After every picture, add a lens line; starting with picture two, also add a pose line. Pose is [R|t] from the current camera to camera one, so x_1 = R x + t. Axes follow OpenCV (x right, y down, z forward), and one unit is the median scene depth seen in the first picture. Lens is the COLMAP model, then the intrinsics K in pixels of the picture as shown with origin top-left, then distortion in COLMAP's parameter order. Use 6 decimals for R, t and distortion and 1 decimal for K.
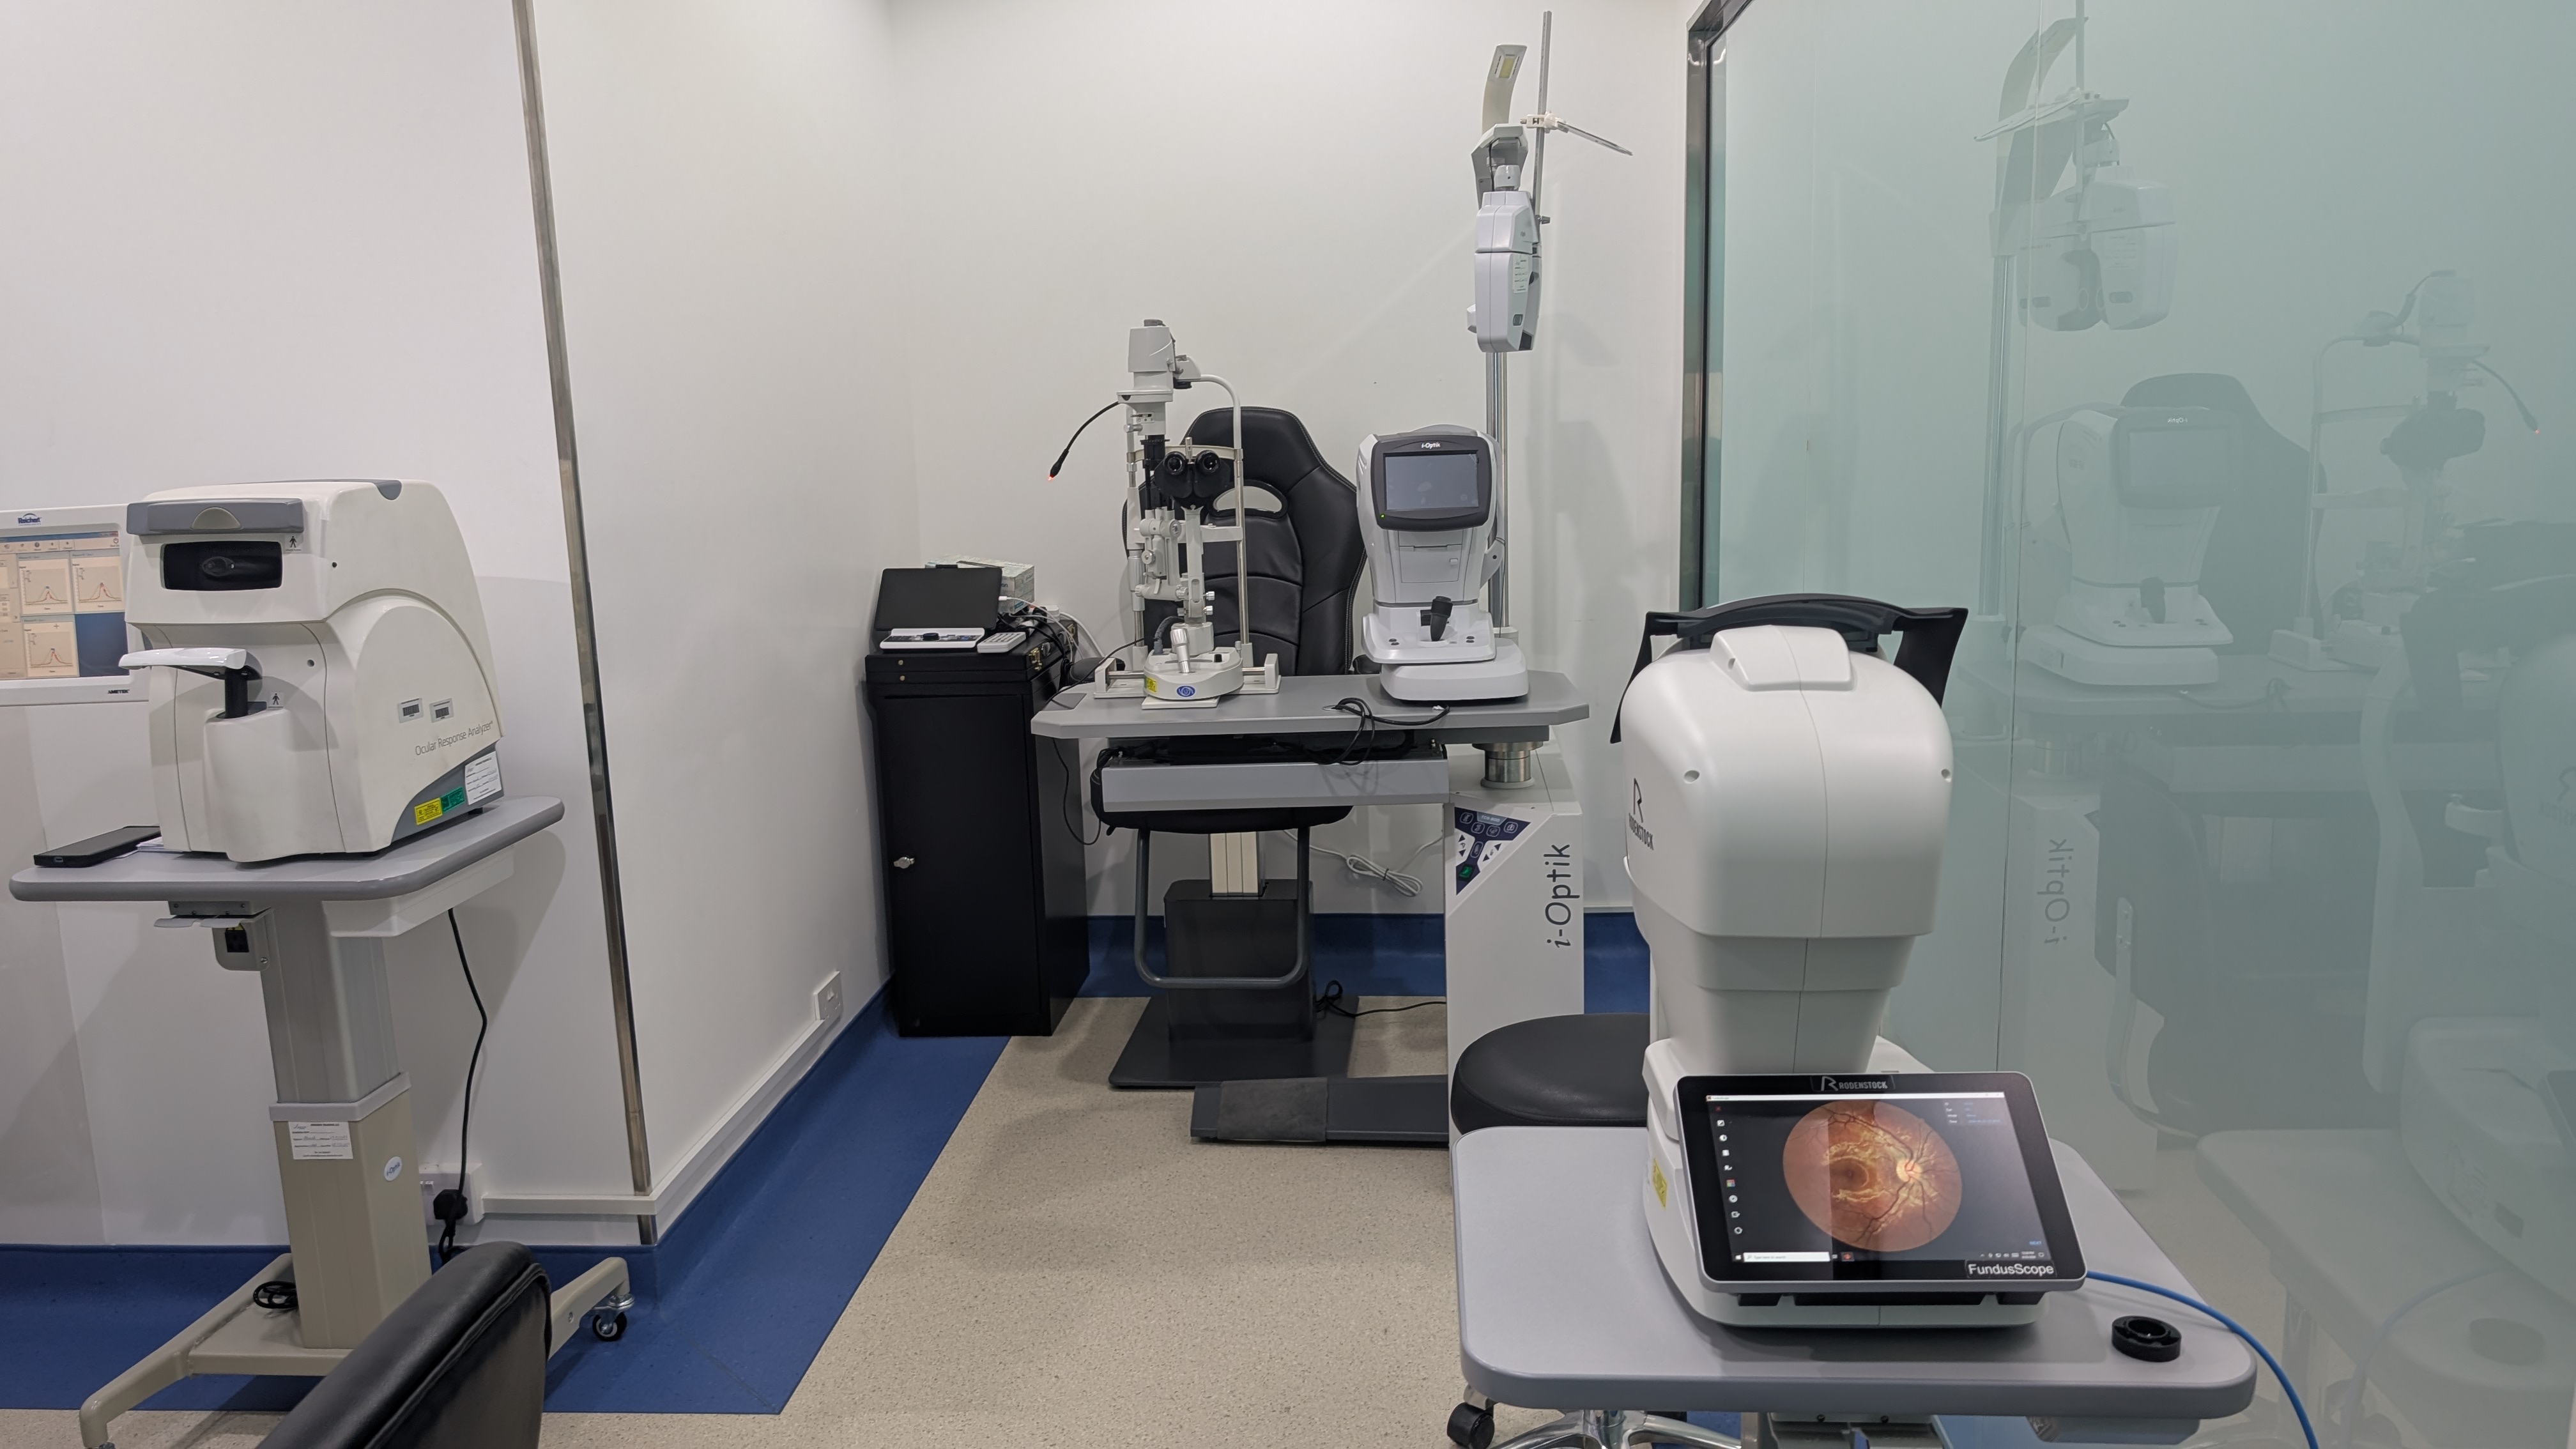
lens RADIAL K [[1896.2, 0, 1290.2], [0, 1896.2, 726.1], [0, 0, 1]] dist [0.019426, -0.028529]
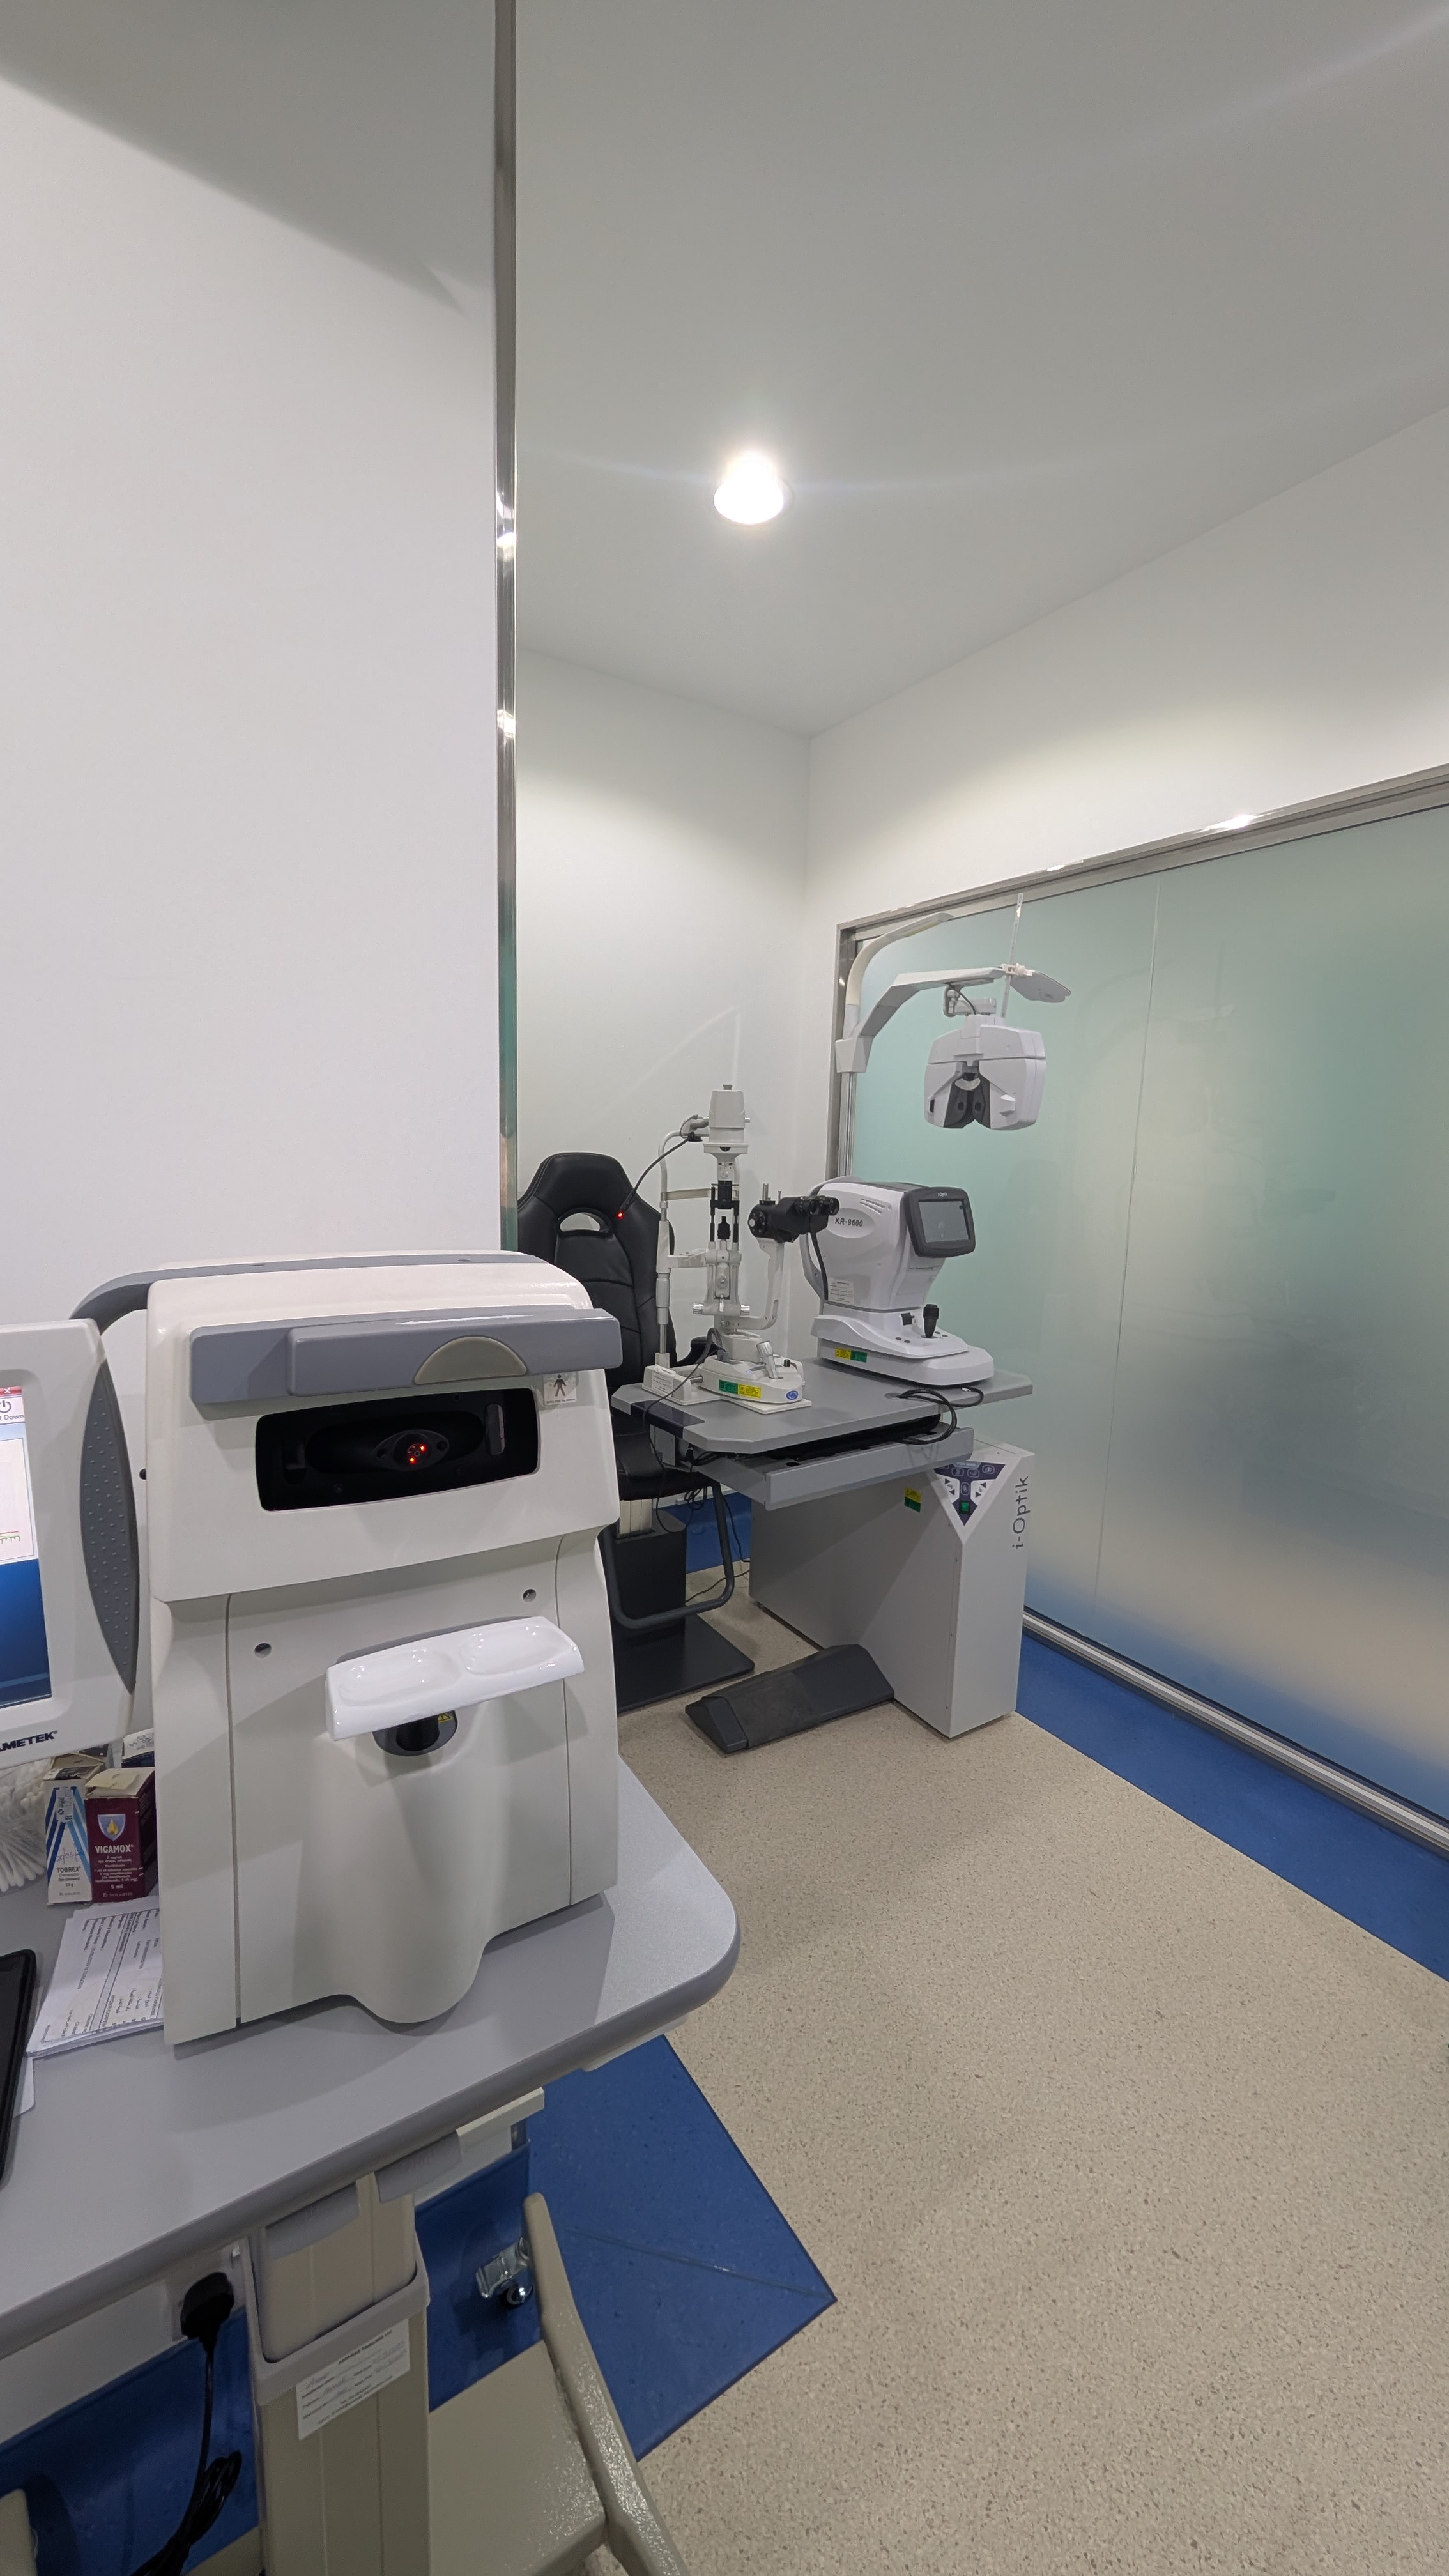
lens RADIAL K [[981.4, 0, 721.7], [0, 981.4, 1277.7], [0, 0, 1]] dist [-0.004903, 0.000491]
pose [[0.798014, -0.035546, 0.601590, -0.506019], [0.056892, 0.998244, -0.016486, -0.093252], [-0.599948, 0.047382, 0.798635, 0.581654]]
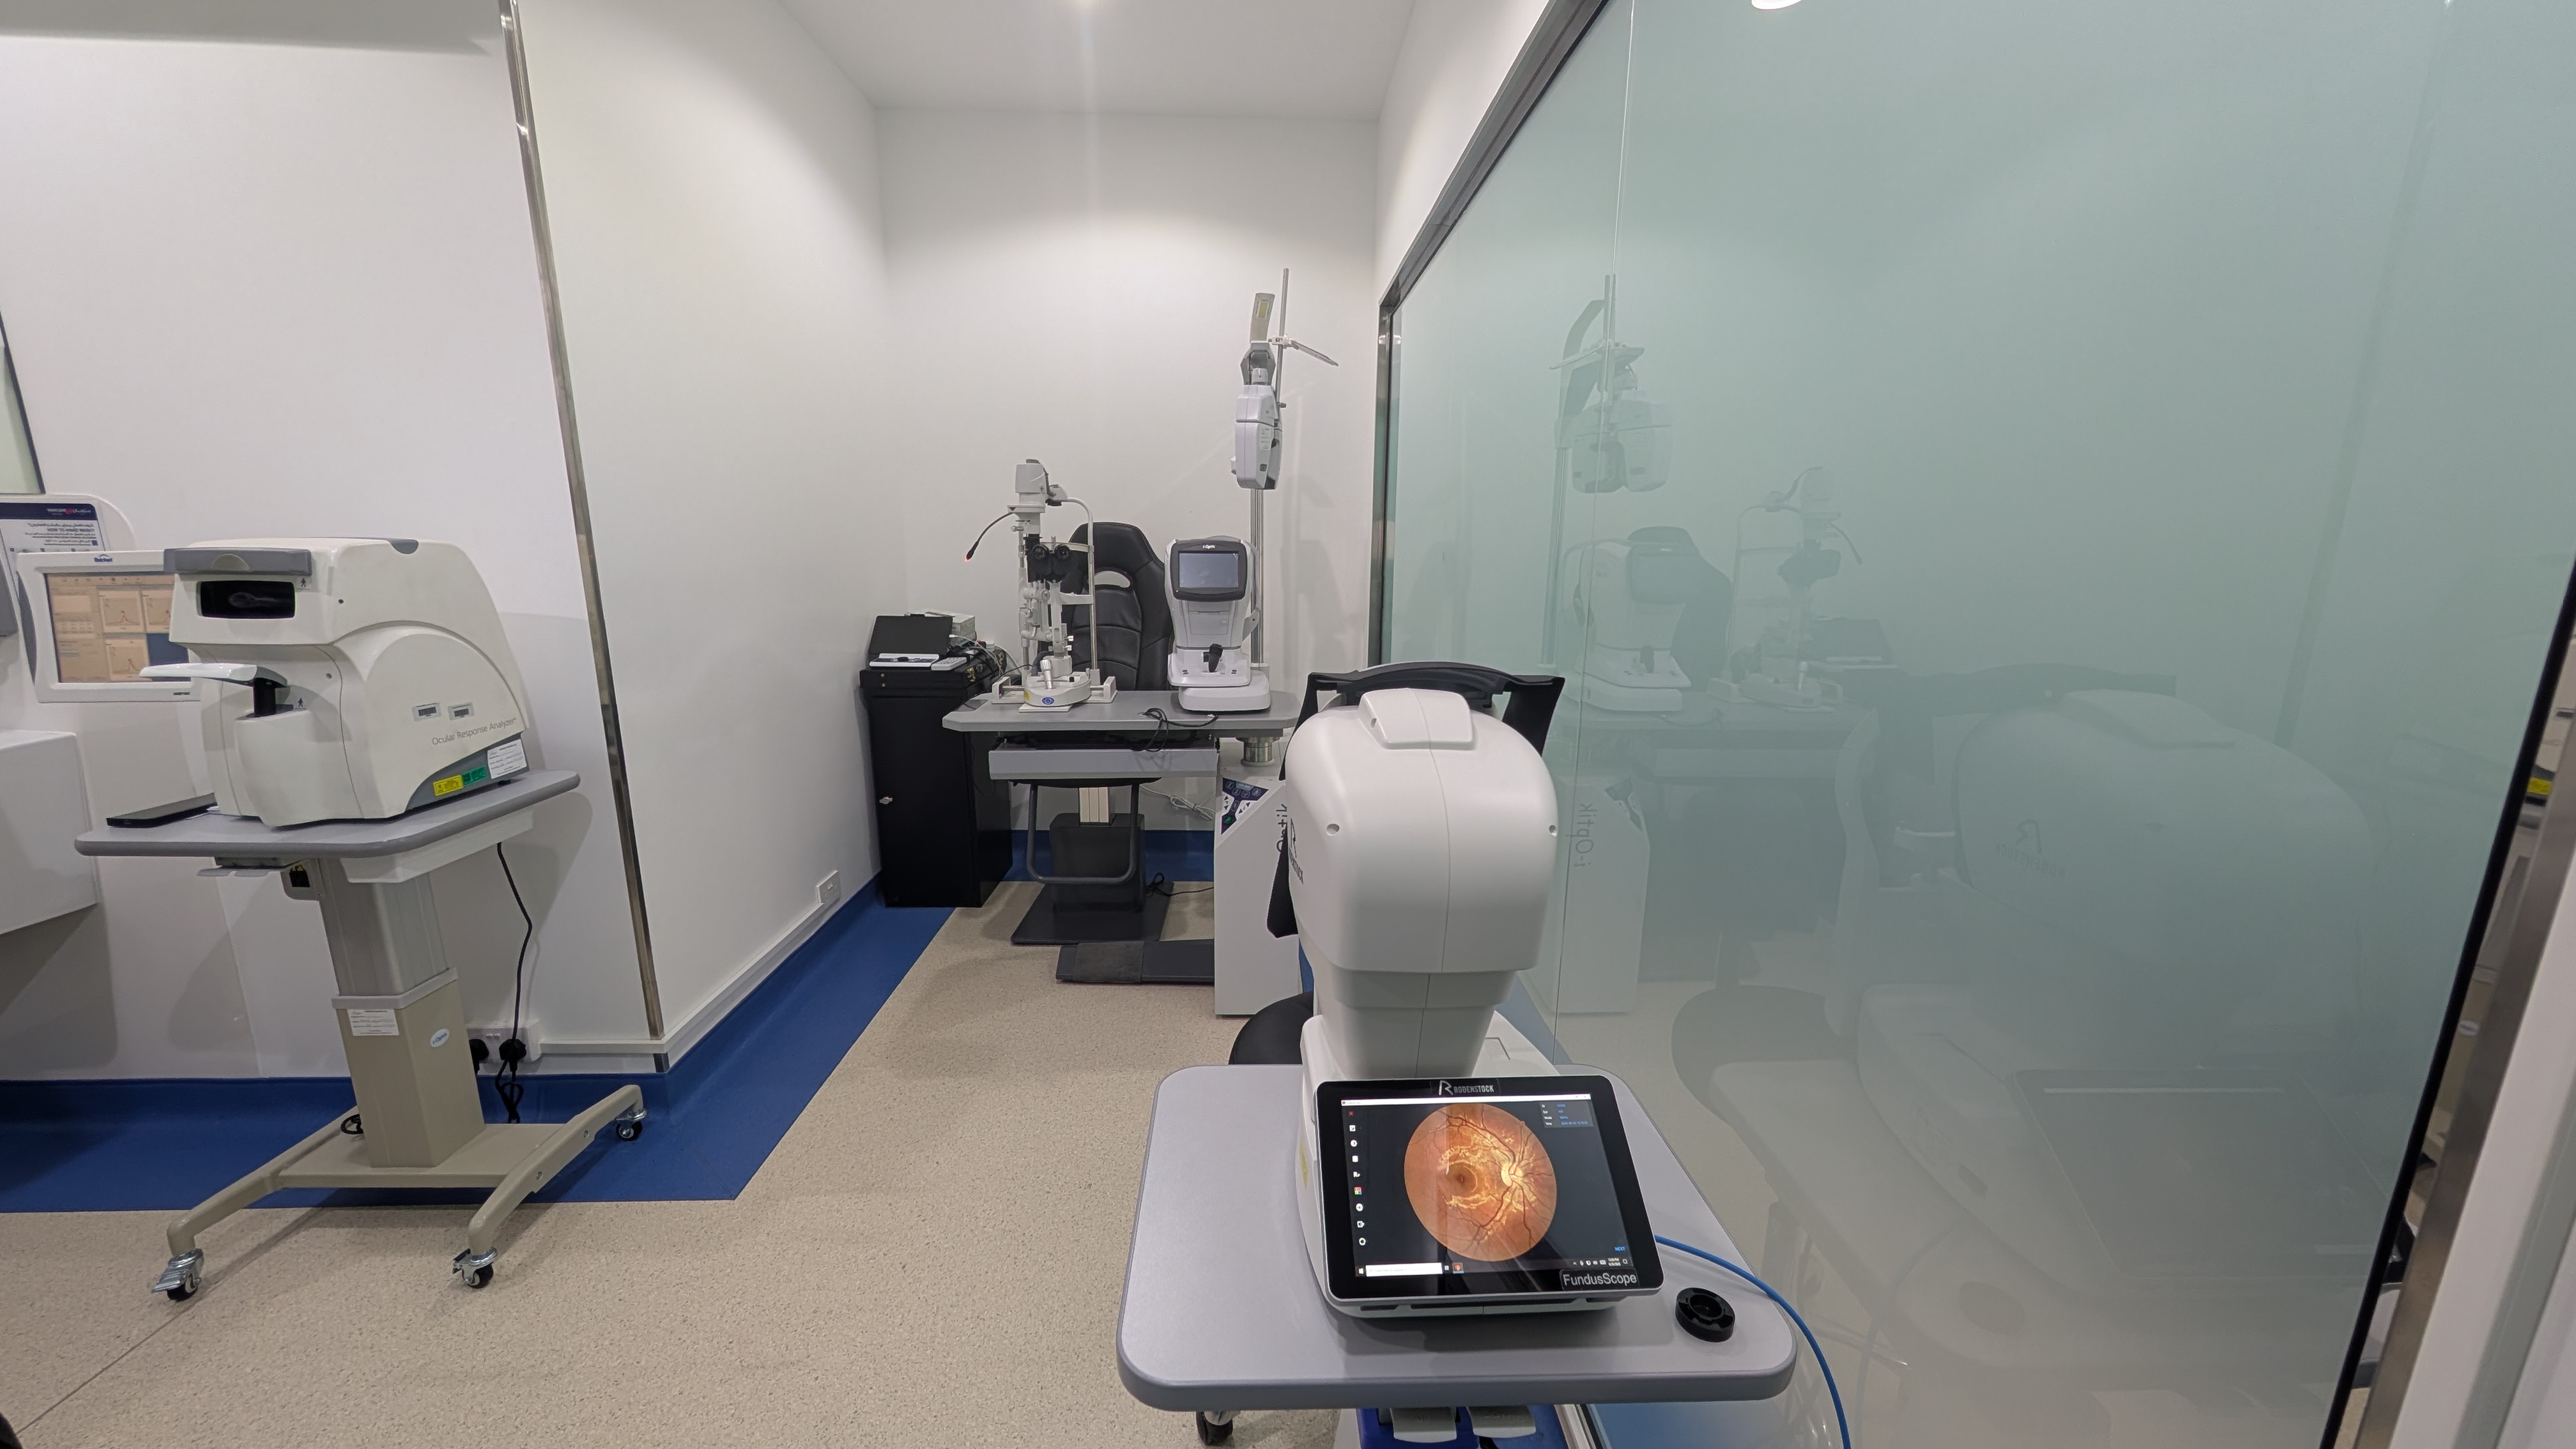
lens RADIAL K [[981.4, 0, 1291.8], [0, 981.4, 736.2], [0, 0, 1]] dist [-0.004903, 0.000491]
pose [[0.993259, 0.016649, 0.114715, 0.055448], [-0.020325, 0.999314, 0.030953, -0.020468], [-0.114121, -0.033076, 0.992916, 0.199071]]
